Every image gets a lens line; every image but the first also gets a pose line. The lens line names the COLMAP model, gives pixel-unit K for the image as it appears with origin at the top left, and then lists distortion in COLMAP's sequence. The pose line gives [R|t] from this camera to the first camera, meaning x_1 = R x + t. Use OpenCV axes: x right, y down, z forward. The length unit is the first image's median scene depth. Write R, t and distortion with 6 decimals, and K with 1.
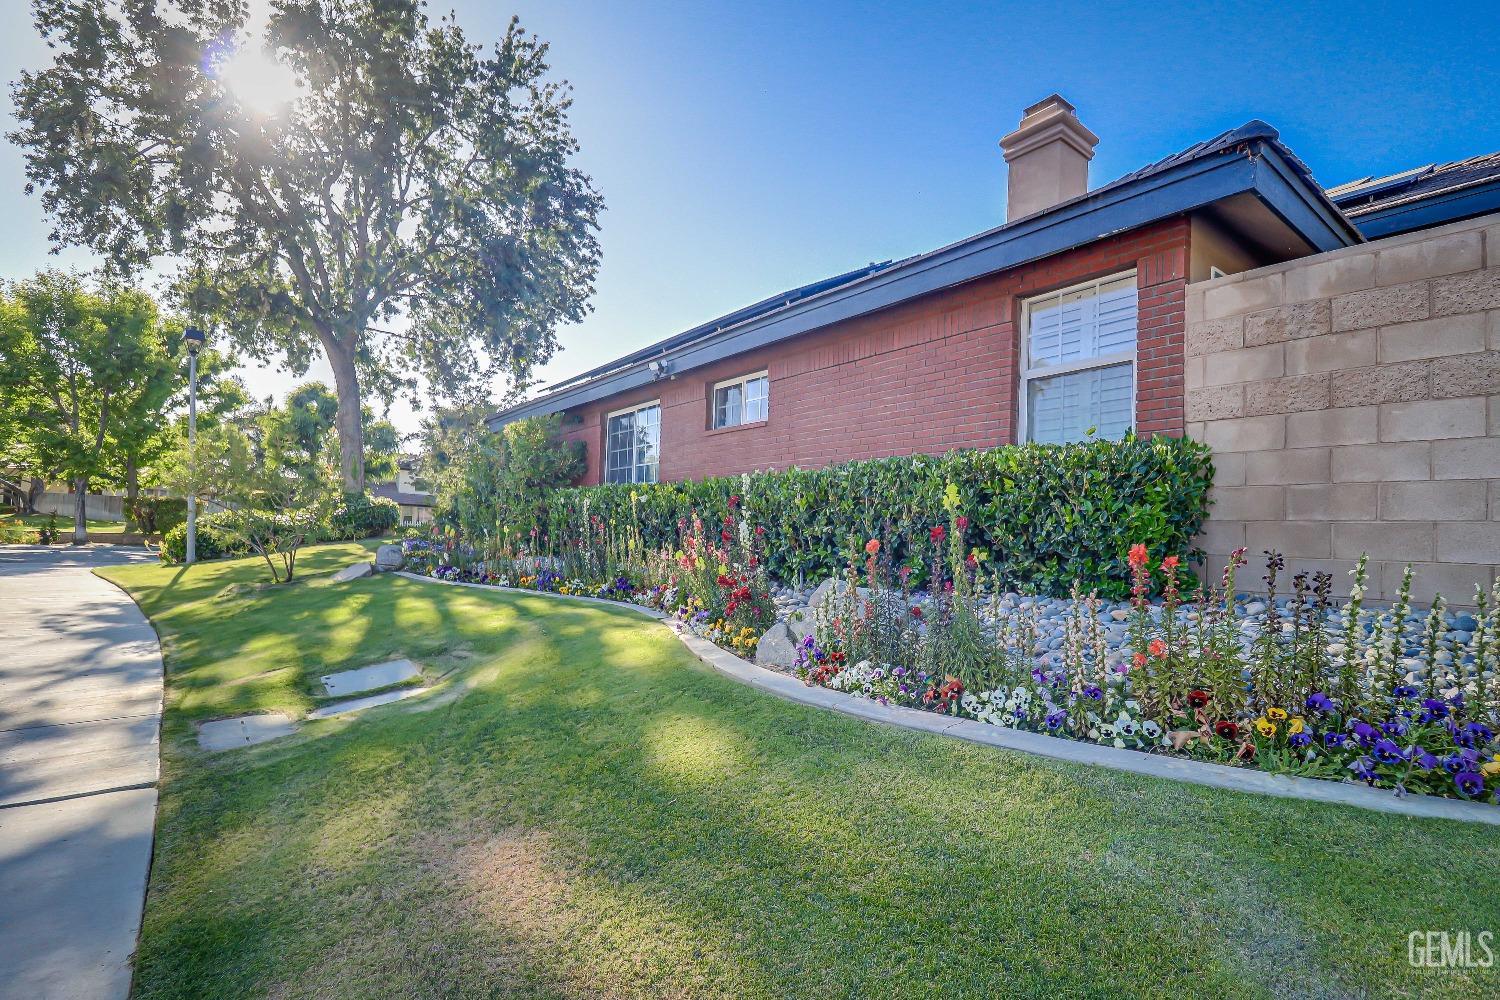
lens RADIAL K [[700.9, 0, 743.0], [0, 700.9, 530.6], [0, 0, 1]] dist [-0.010129, -0.010023]
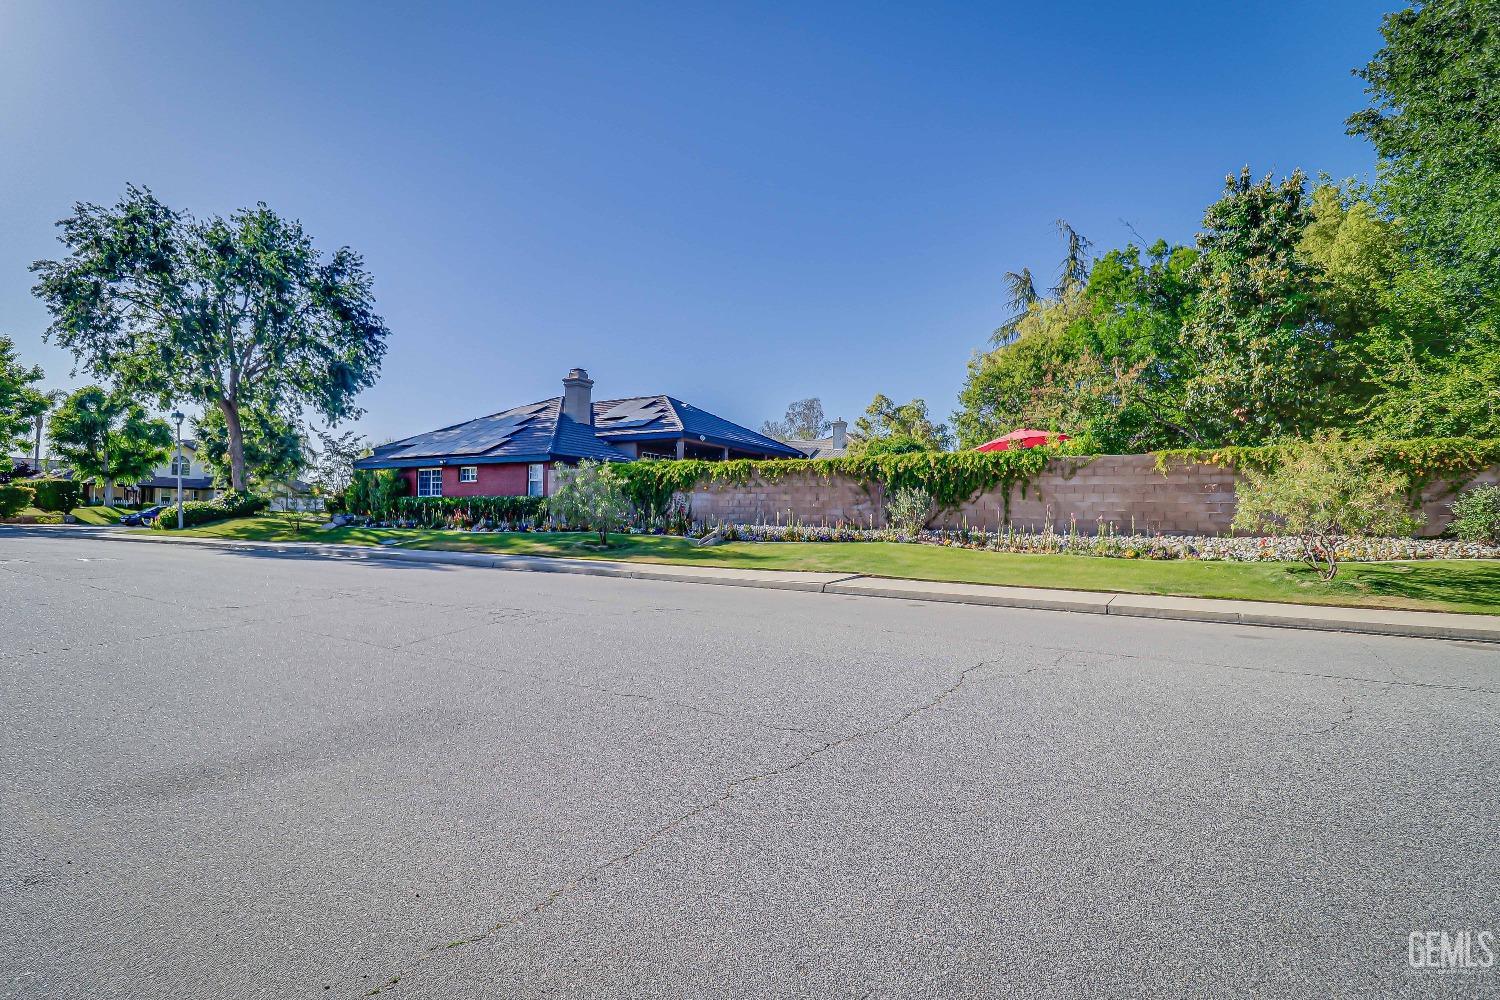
lens RADIAL K [[700.9, 0, 743.0], [0, 700.9, 530.6], [0, 0, 1]] dist [-0.010129, -0.010023]
pose [[0.938766, -0.017958, 0.344088, 0.020585], [0.005705, 0.999314, 0.036590, -0.006098], [-0.344509, -0.032387, 0.938224, -0.774798]]
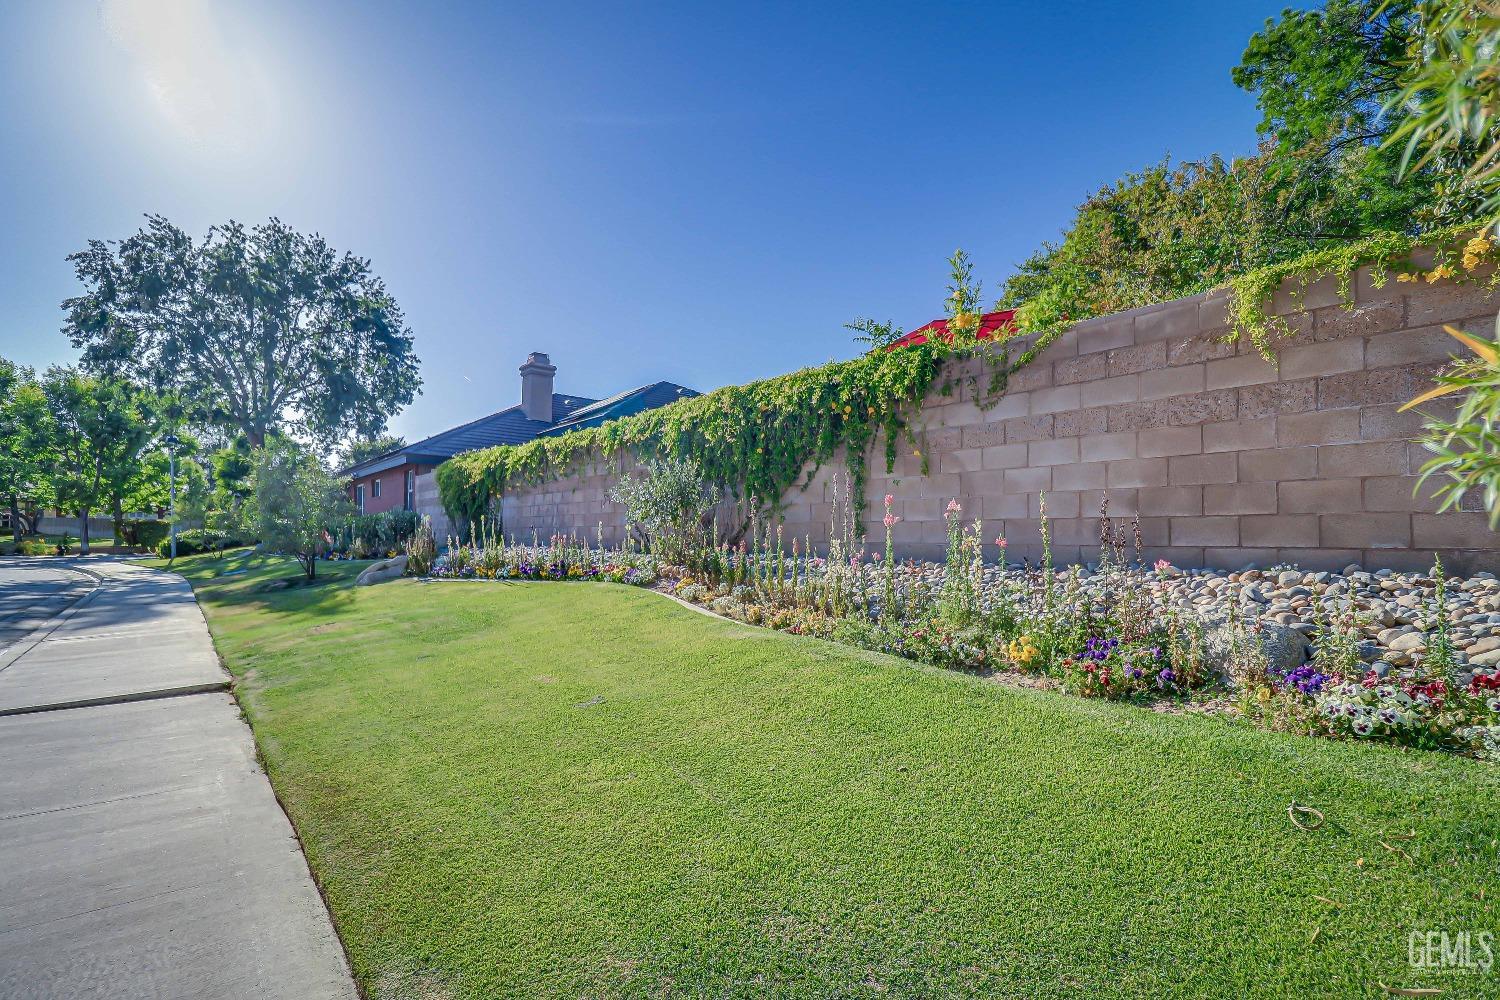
lens RADIAL K [[700.9, 0, 743.0], [0, 700.9, 530.6], [0, 0, 1]] dist [-0.010129, -0.010023]
pose [[0.998710, -0.029111, 0.041607, 0.379416], [0.029042, 0.999576, 0.002256, 0.007244], [-0.041655, -0.001044, 0.999132, -0.533248]]
